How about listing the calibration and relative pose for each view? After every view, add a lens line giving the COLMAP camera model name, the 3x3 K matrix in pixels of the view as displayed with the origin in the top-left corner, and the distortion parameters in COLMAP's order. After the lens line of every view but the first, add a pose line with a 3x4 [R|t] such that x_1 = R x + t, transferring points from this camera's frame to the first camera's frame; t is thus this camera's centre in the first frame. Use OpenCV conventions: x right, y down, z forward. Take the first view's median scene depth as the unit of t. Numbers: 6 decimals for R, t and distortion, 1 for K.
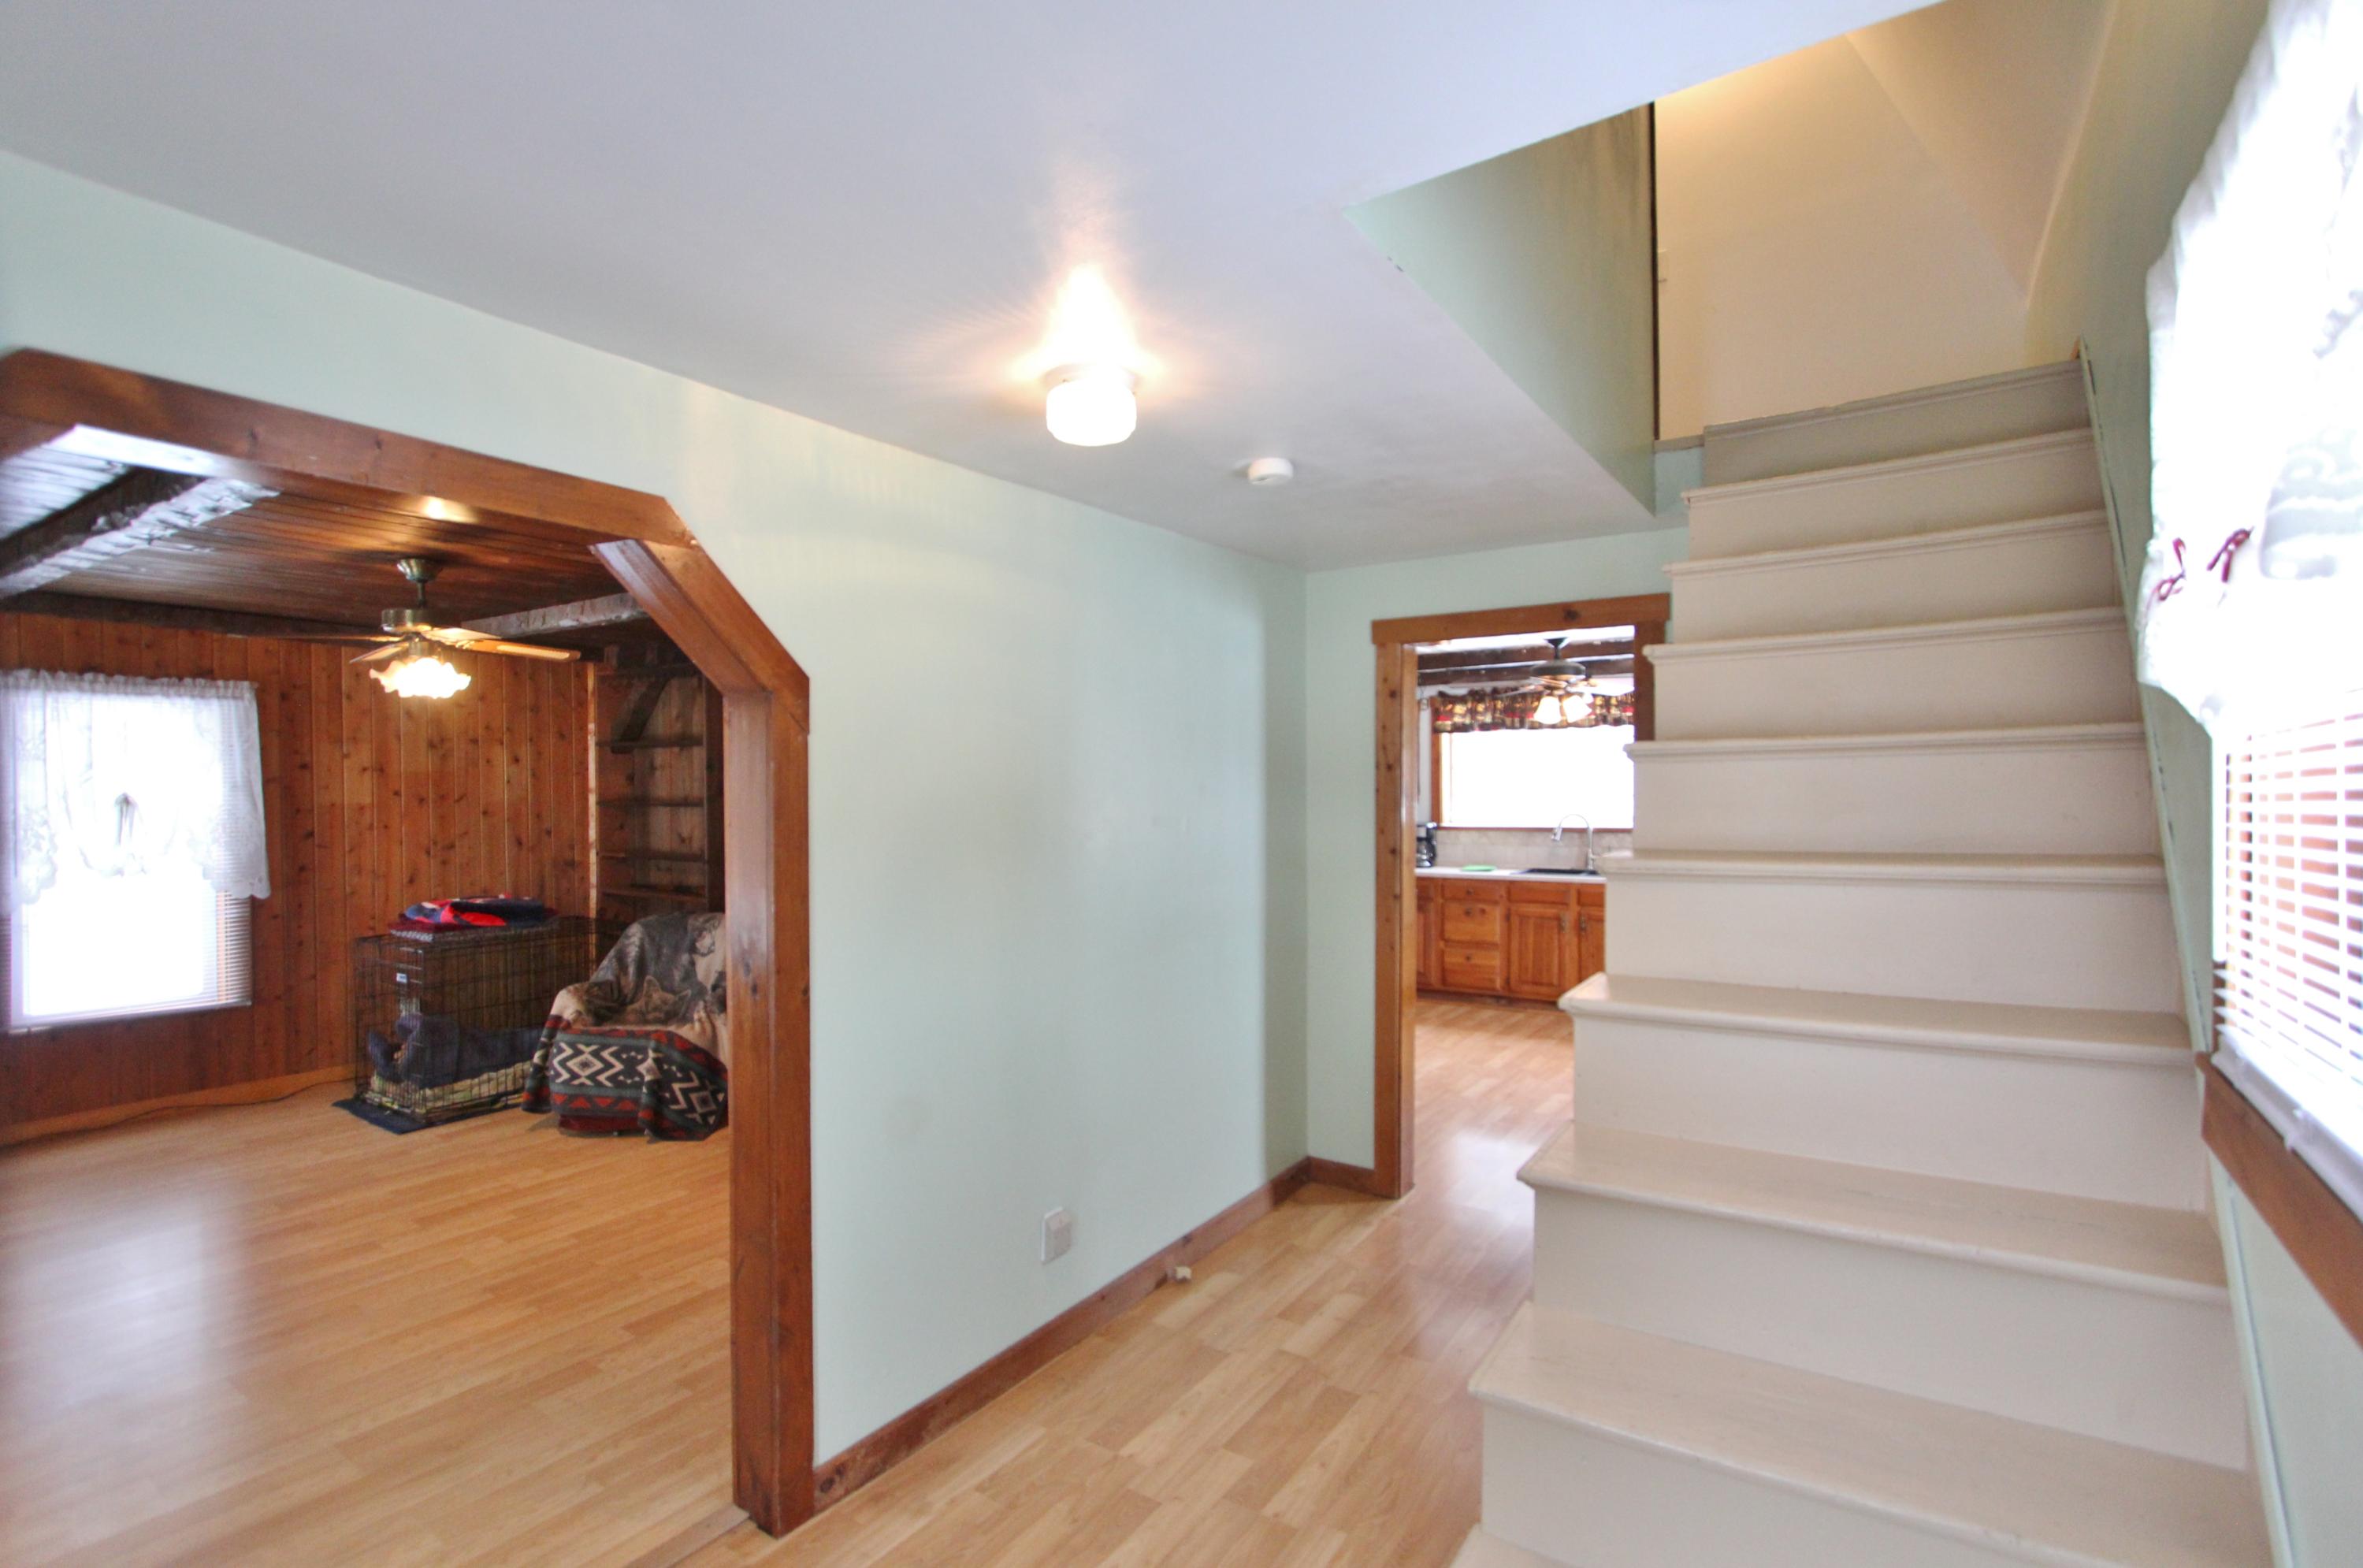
lens RADIAL K [[1086.1, 0, 1184.0], [0, 1086.1, 781.0], [0, 0, 1]] dist [-0.001170, 0.000106]
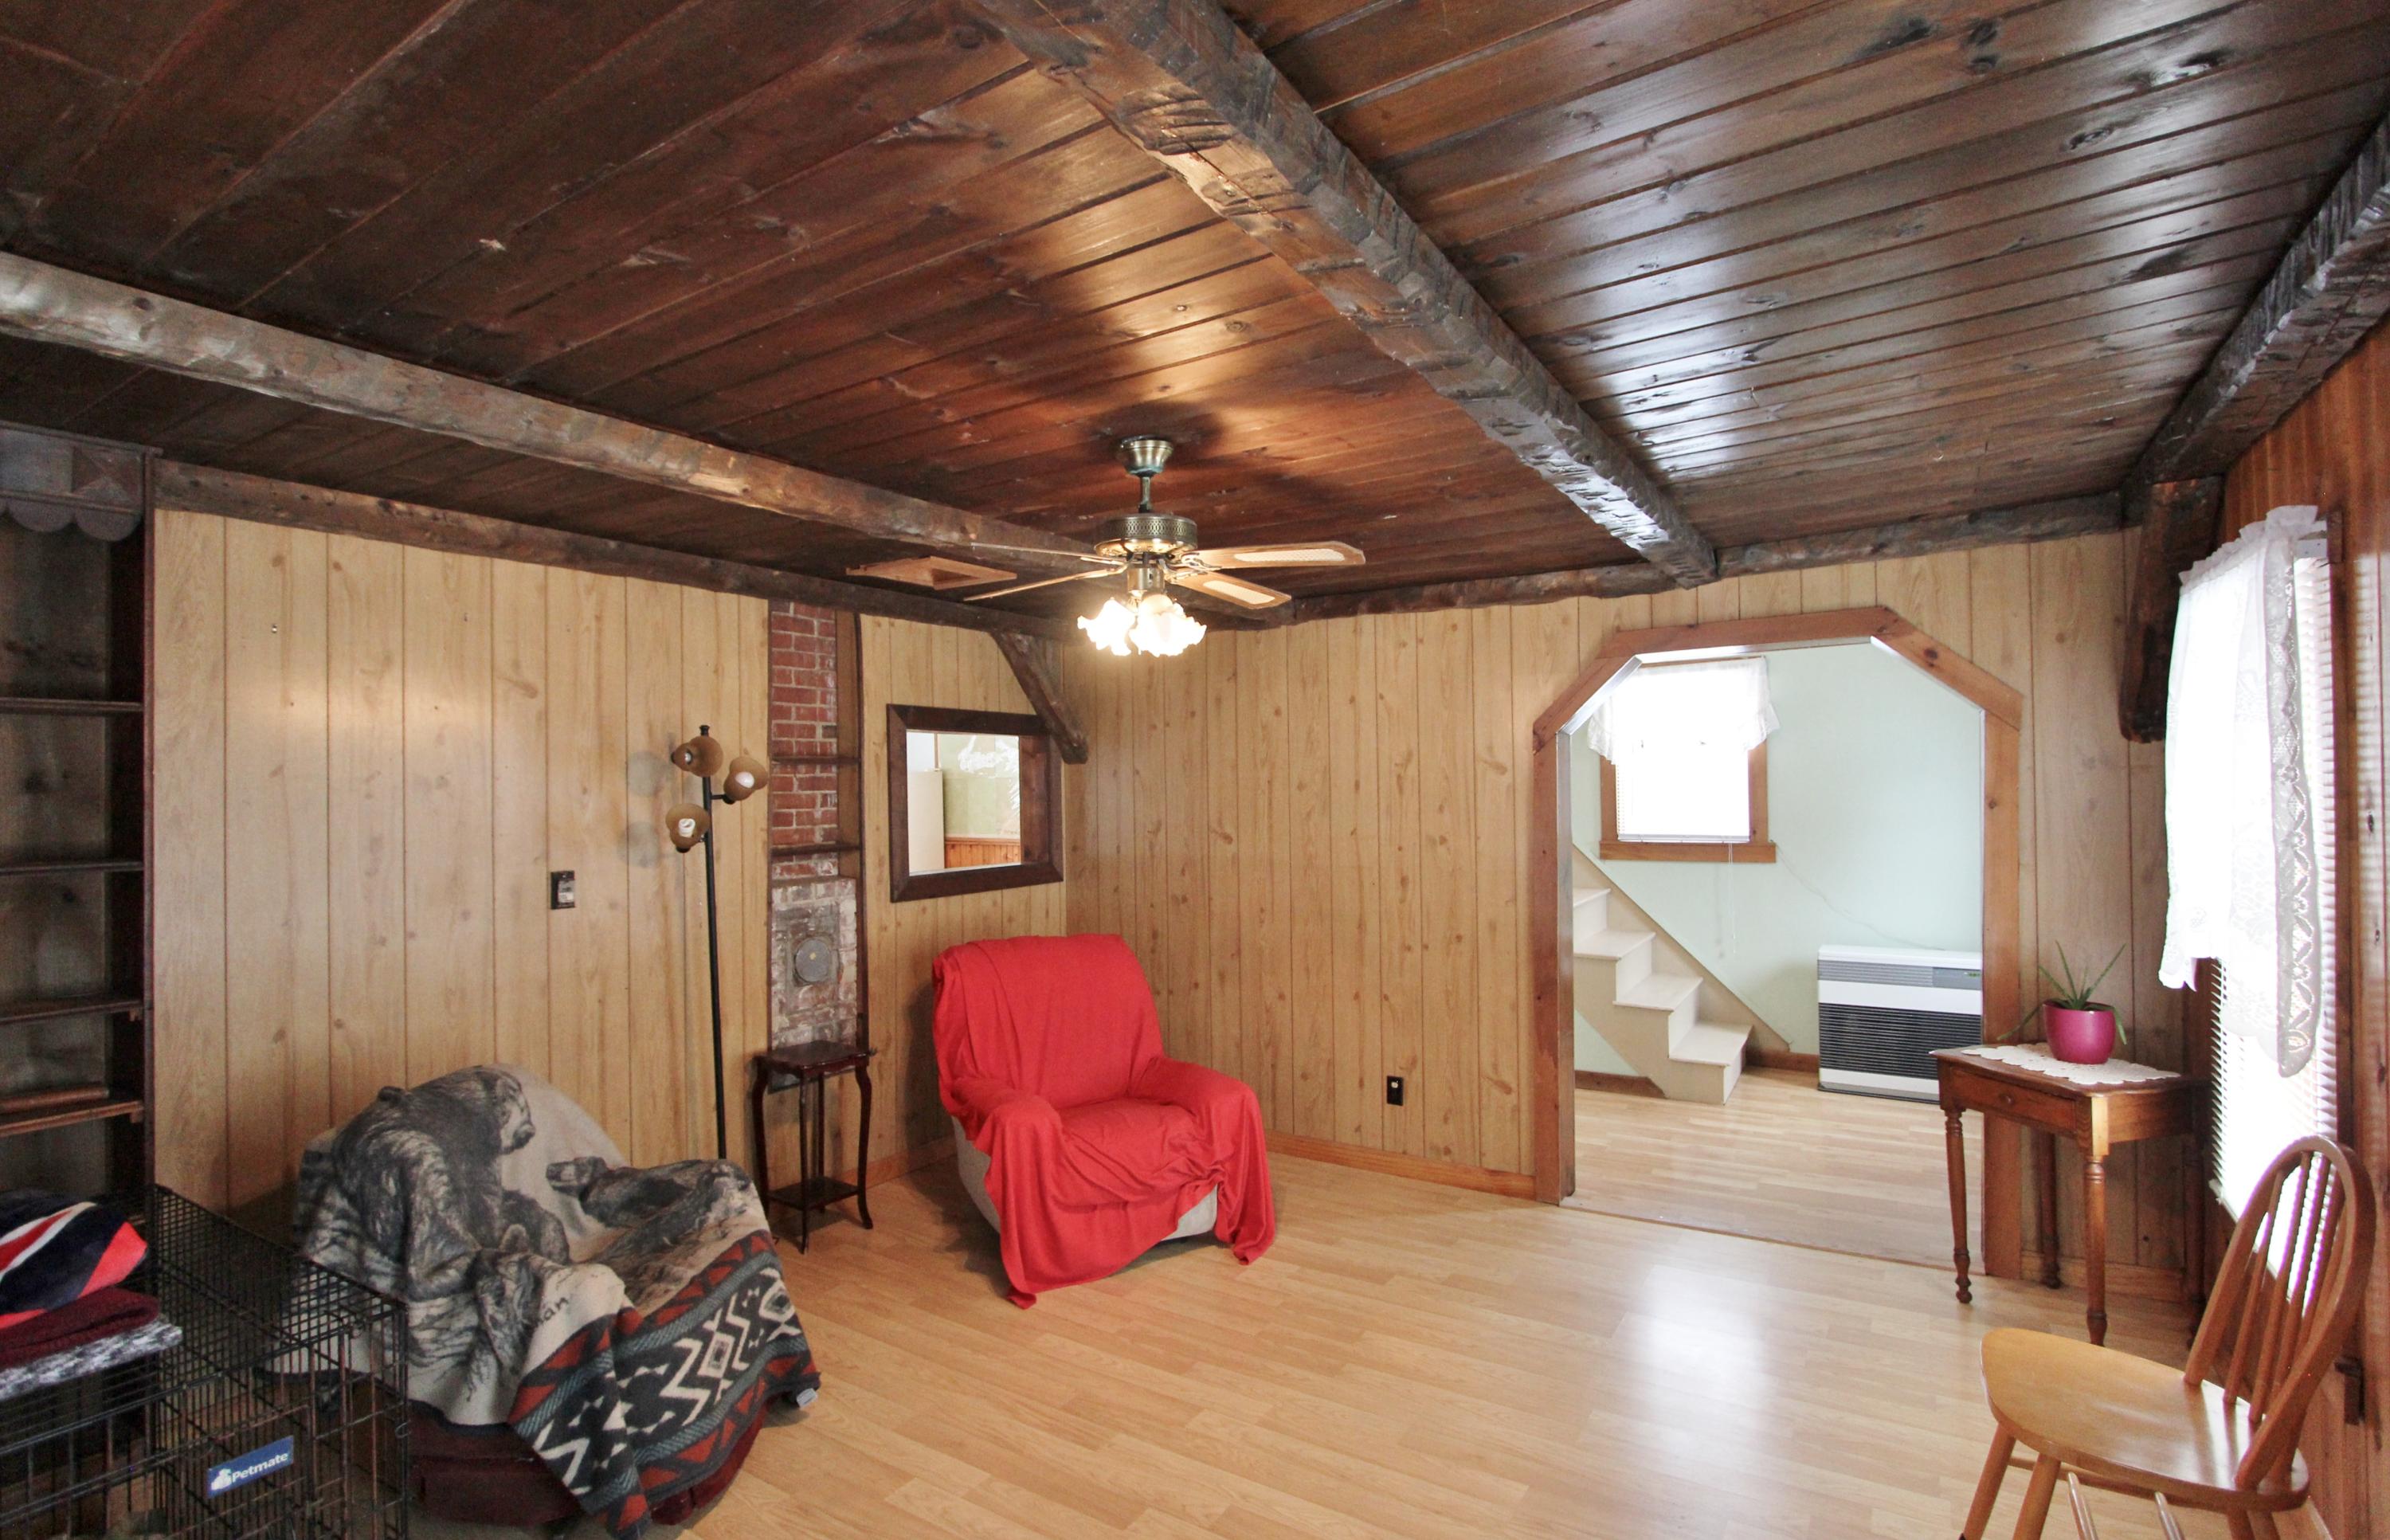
lens RADIAL K [[1134.2, 0, 1195.7], [0, 1134.2, 779.2], [0, 0, 1]] dist [-0.002651, -0.000121]
pose [[-0.014605, 0.007481, 0.999865, -1.493950], [0.022835, 0.999714, -0.007146, 0.008059], [-0.999633, 0.022727, -0.014772, 1.085522]]
